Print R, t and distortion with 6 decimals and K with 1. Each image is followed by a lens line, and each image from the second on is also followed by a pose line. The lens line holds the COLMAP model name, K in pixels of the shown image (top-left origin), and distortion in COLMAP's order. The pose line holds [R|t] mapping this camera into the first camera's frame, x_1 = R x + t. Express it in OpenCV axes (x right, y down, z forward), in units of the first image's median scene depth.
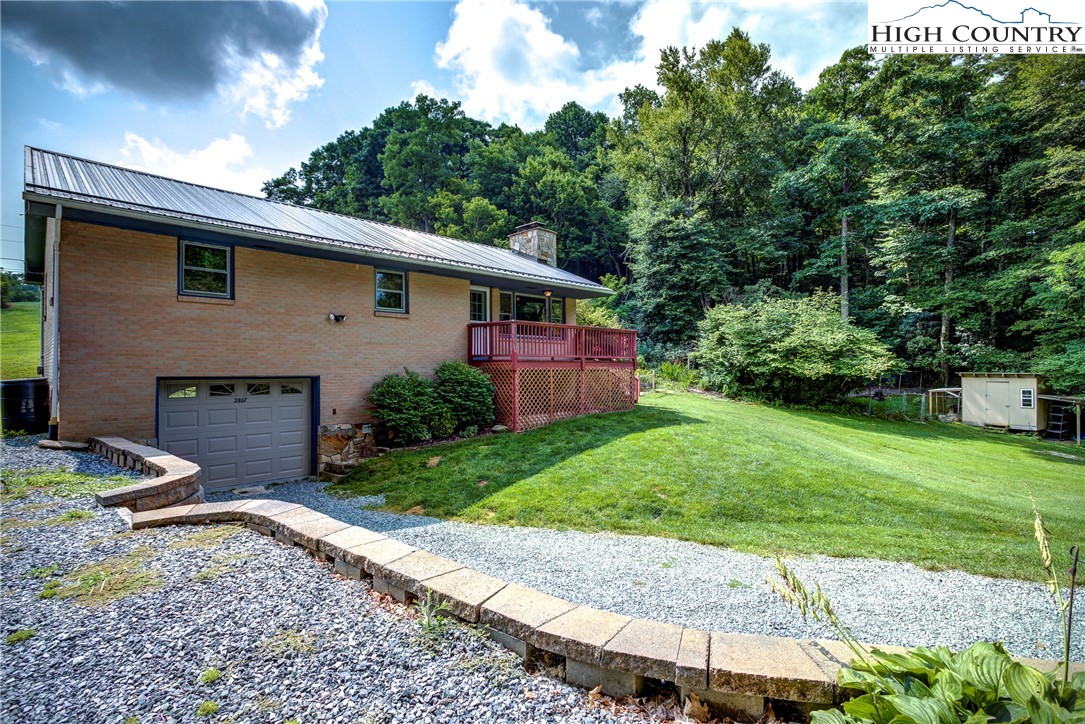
lens RADIAL K [[523.8, 0, 541.4], [0, 523.8, 360.4], [0, 0, 1]] dist [-0.003959, 0.011735]
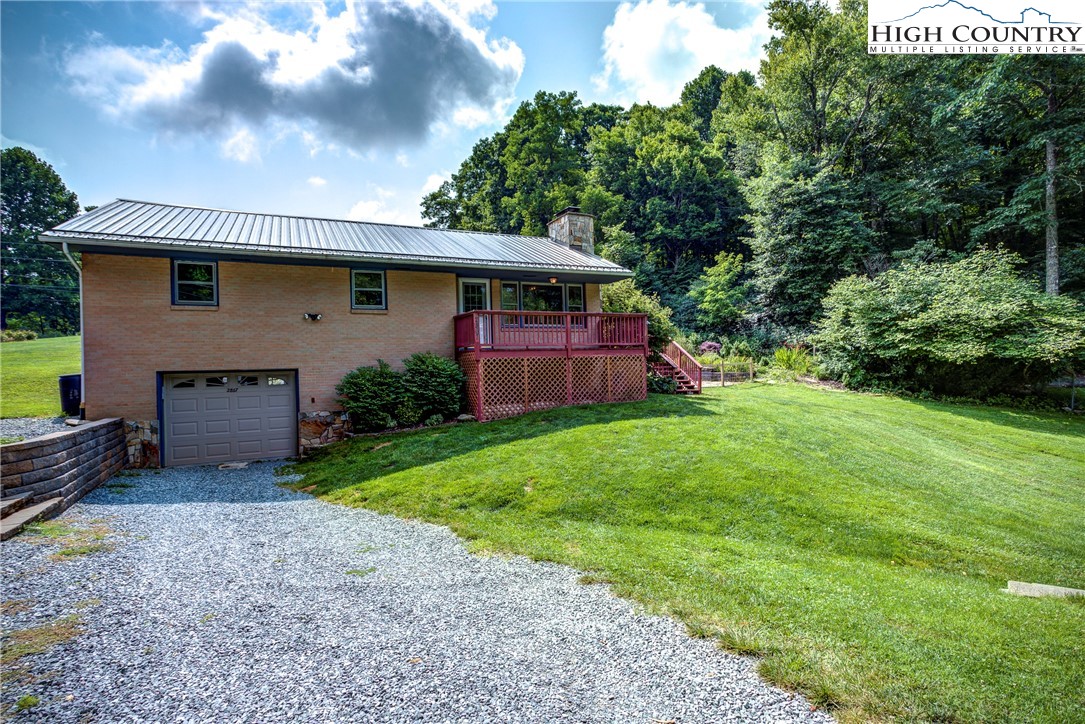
lens RADIAL K [[534.3, 0, 542.5], [0, 534.3, 362.0], [0, 0, 1]] dist [0.004135, 0.001162]
pose [[0.941166, -0.022708, -0.337182, 0.193724], [0.027871, 0.999557, 0.010479, 0.007279], [0.336794, -0.019260, 0.941381, 0.035940]]
